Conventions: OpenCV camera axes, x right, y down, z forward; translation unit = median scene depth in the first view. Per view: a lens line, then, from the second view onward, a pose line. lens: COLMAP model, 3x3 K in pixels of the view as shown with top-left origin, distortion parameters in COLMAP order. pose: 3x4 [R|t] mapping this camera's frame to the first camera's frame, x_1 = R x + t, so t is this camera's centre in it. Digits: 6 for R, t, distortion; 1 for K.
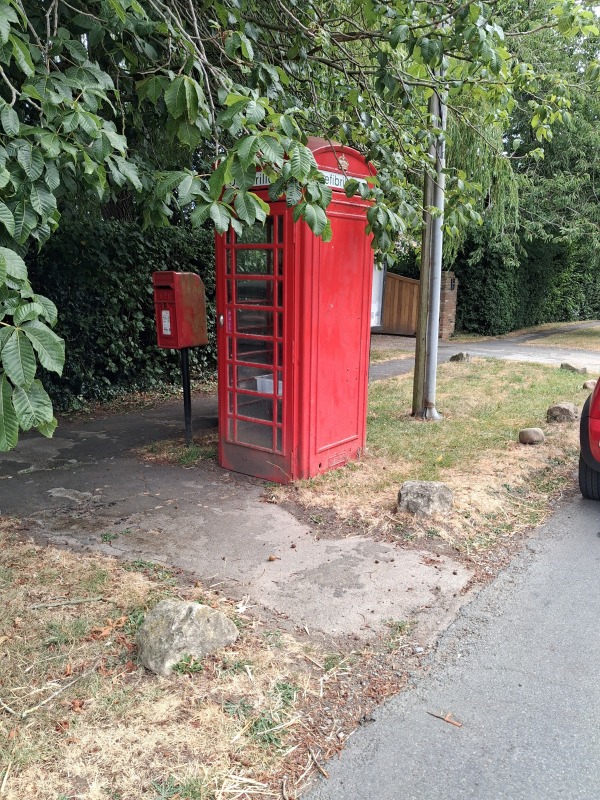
lens RADIAL K [[631.5, 0, 300.0], [0, 631.5, 400.0], [0, 0, 1]] dist [0.001450, -0.002343]
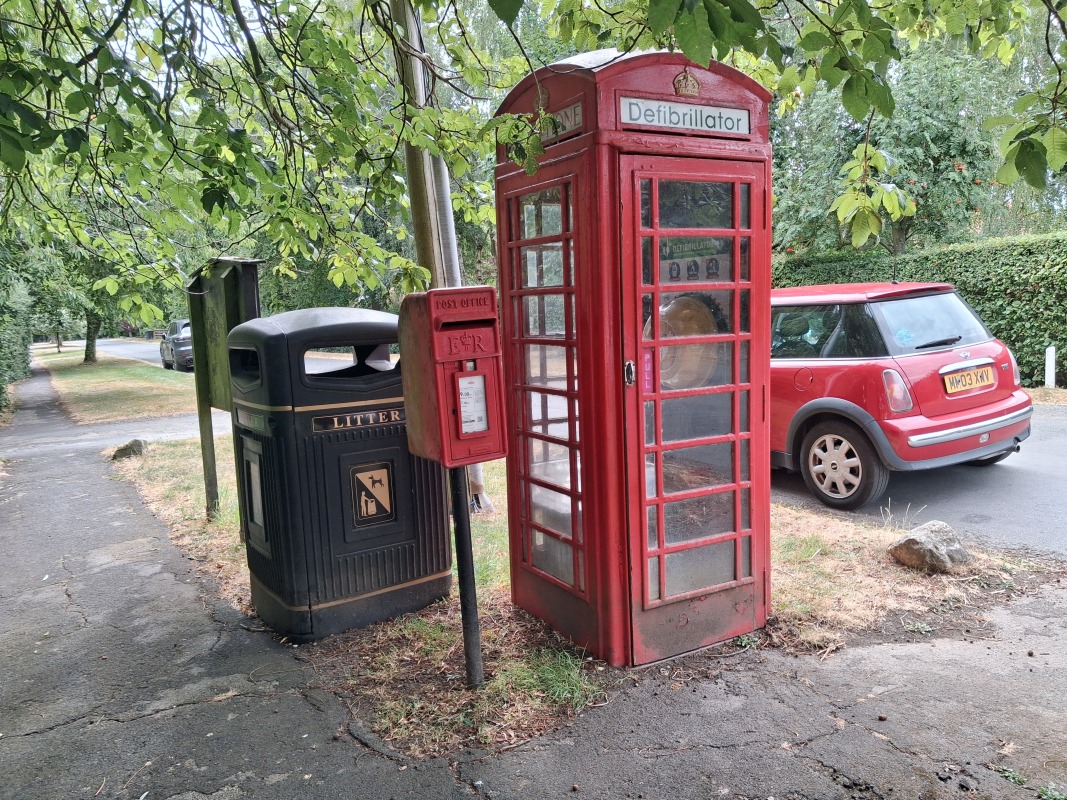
lens RADIAL K [[842.2, 0, 533.5], [0, 842.2, 400.0], [0, 0, 1]] dist [0.001450, -0.002343]
pose [[0.419439, -0.140784, 0.896800, -0.857436], [0.245653, 0.968645, 0.037169, -0.166667], [-0.873914, 0.204712, 0.440871, 0.869655]]
